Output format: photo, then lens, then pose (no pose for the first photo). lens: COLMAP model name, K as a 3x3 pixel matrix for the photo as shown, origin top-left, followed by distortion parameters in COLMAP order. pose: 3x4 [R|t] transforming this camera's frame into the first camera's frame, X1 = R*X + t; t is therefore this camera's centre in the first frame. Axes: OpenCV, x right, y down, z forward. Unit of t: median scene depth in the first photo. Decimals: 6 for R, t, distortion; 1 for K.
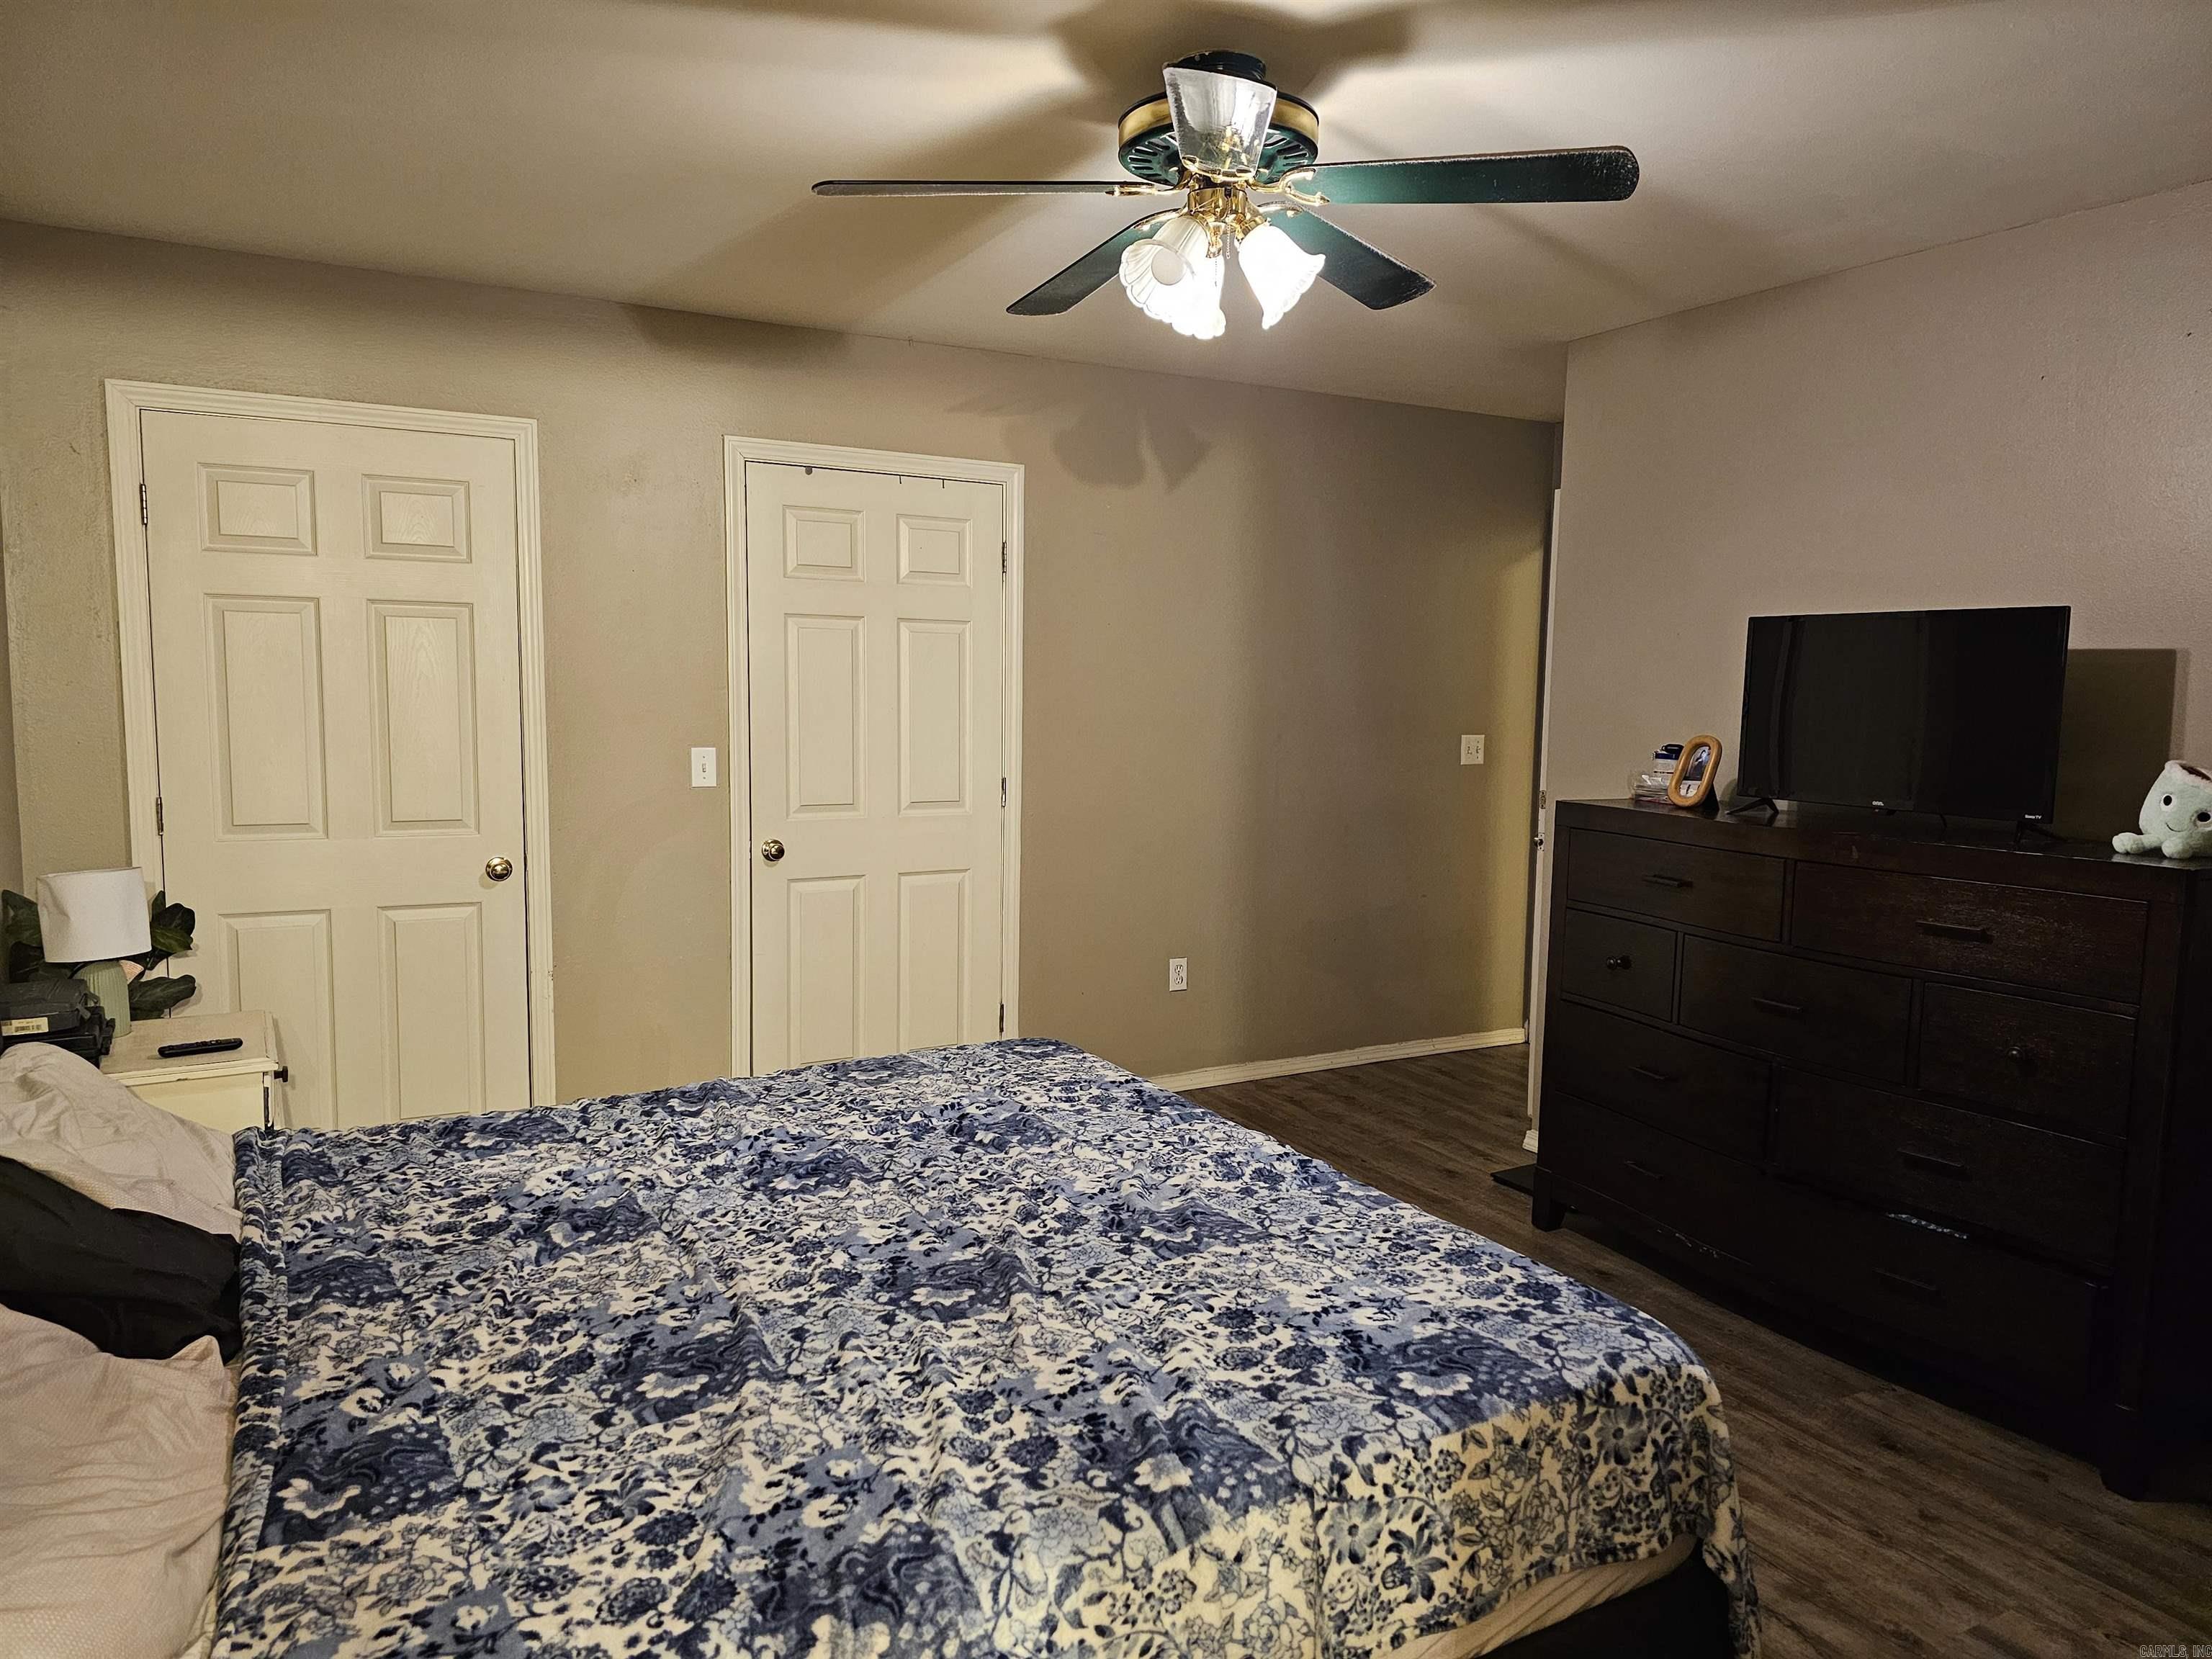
lens RADIAL K [[1486.4, 0, 1105.4], [0, 1486.4, 828.0], [0, 0, 1]] dist [0.069510, -0.049930]
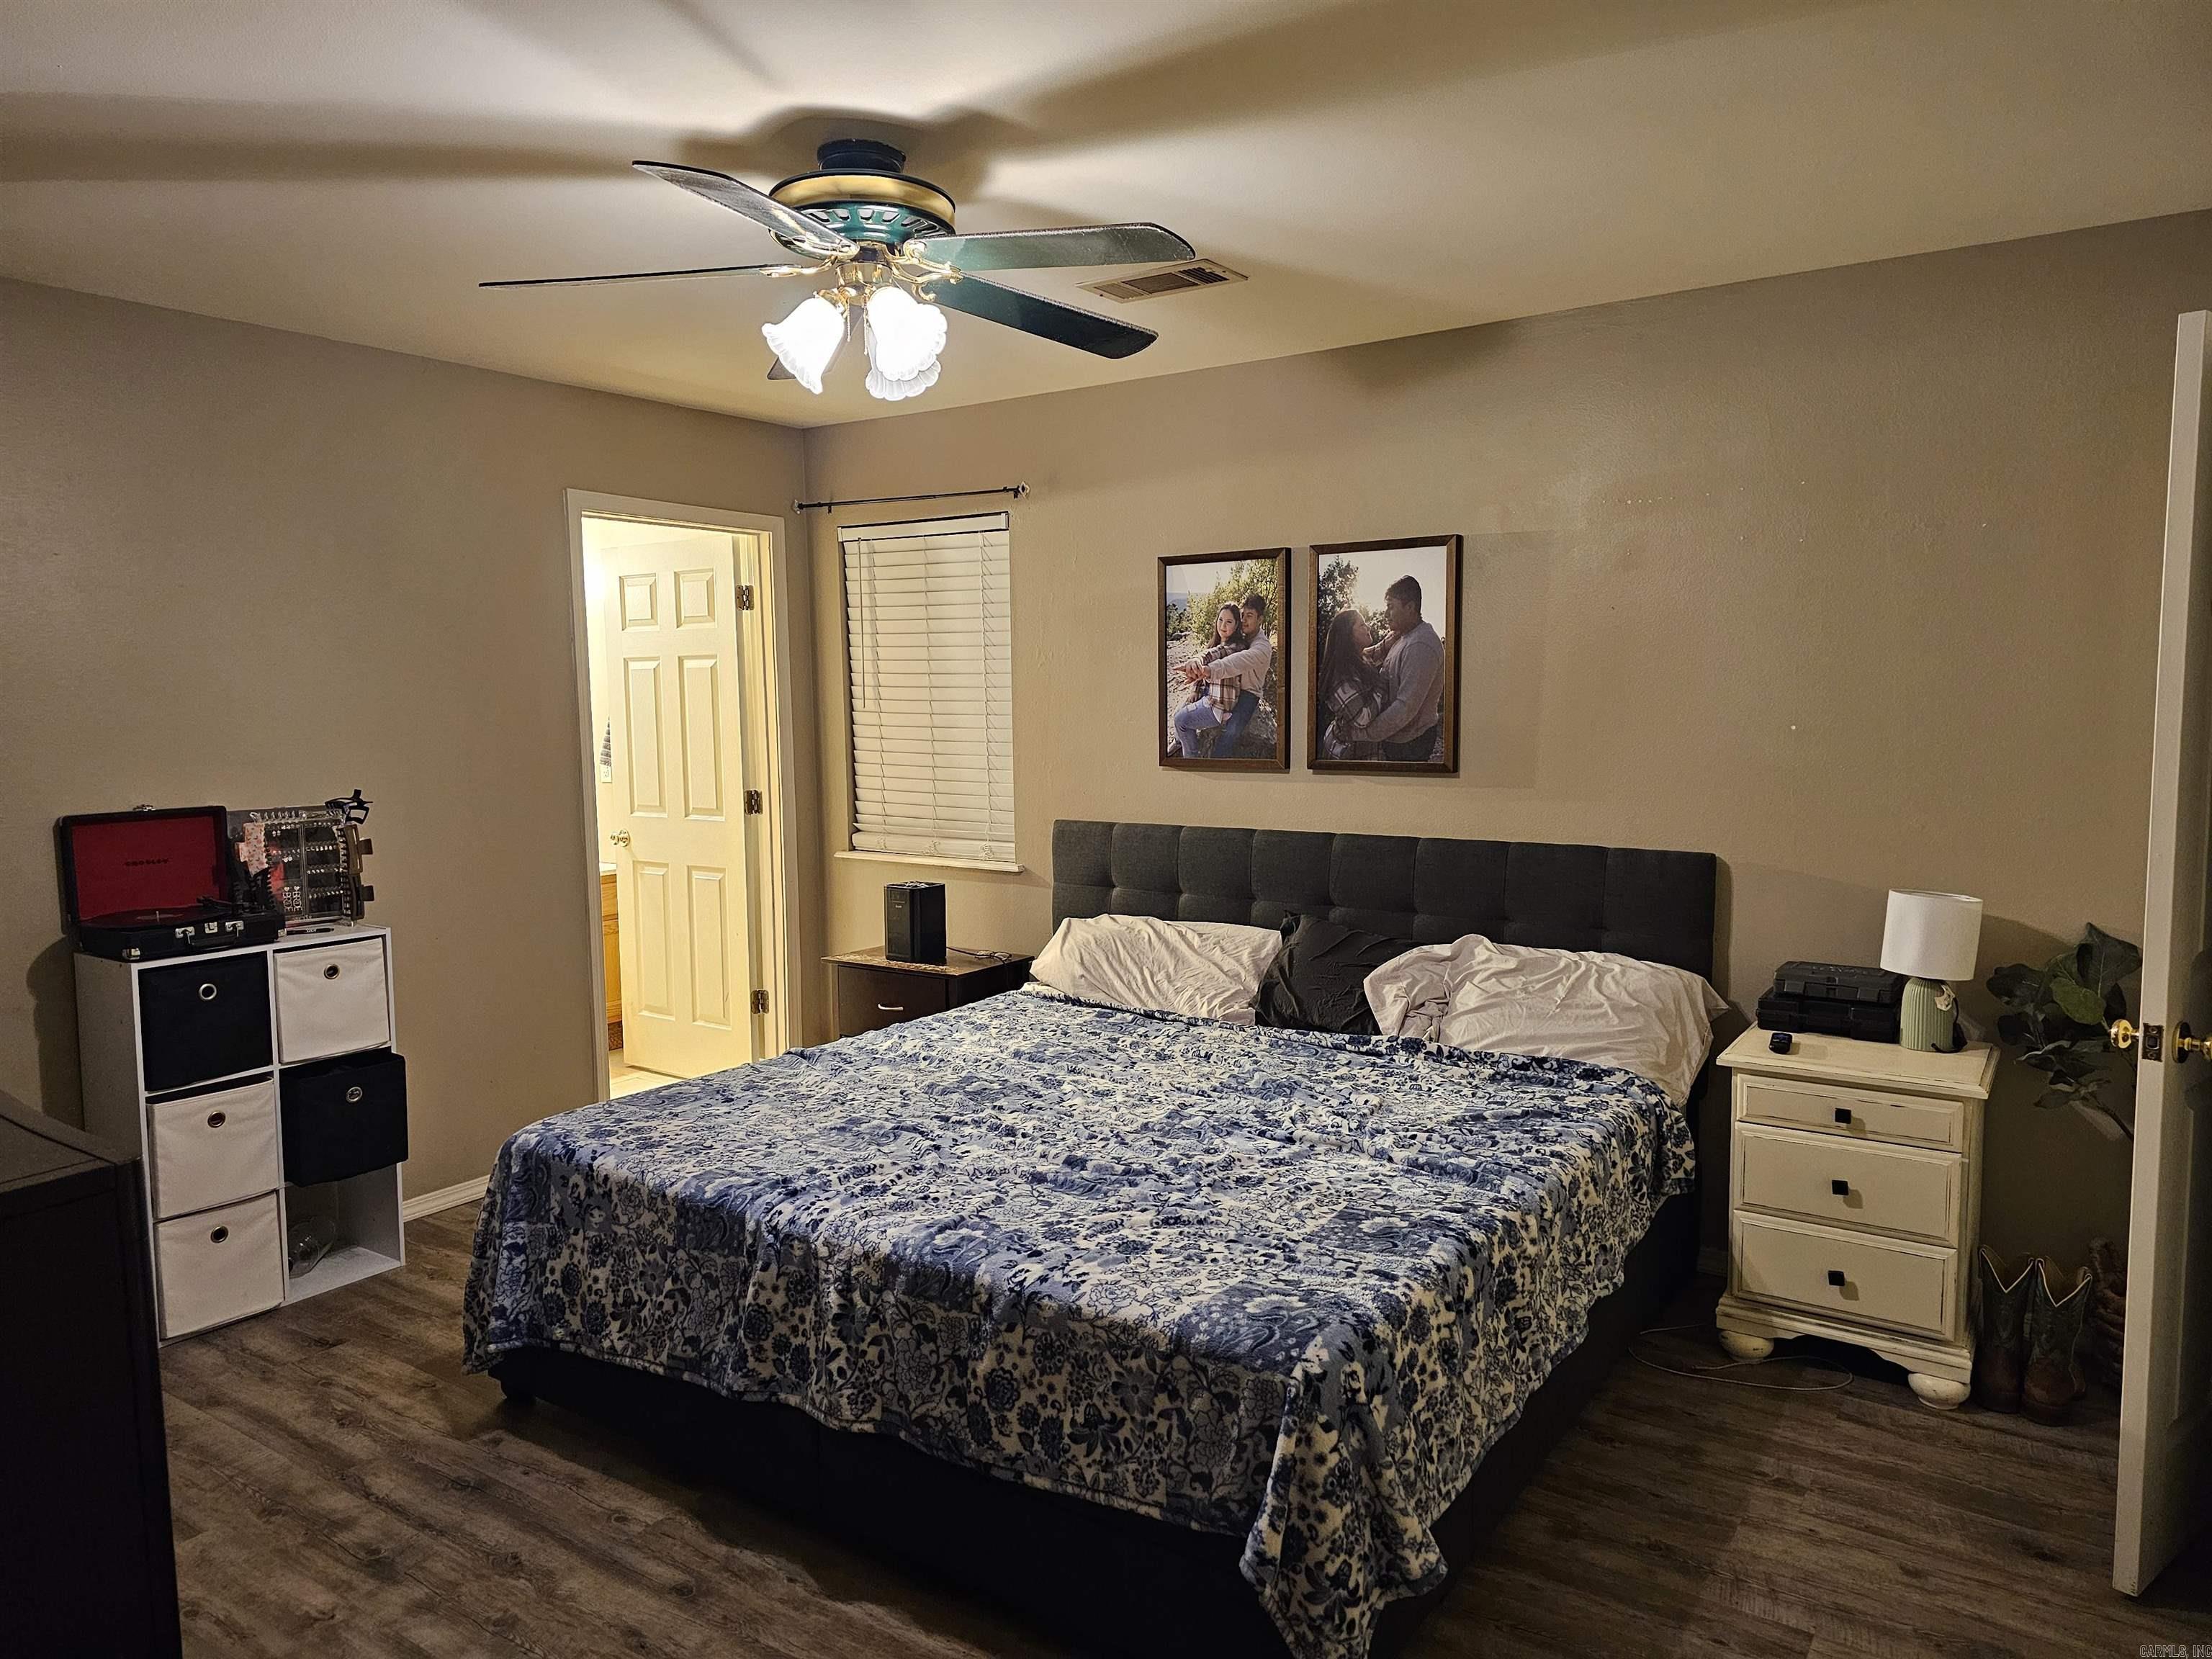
lens RADIAL K [[1486.4, 0, 1109.3], [0, 1486.4, 831.8], [0, 0, 1]] dist [0.069510, -0.049930]
pose [[-0.899714, 0.027928, -0.435586, 0.472902], [-0.056685, 0.982023, 0.180048, -0.271424], [0.432784, 0.186683, -0.881957, 2.455257]]
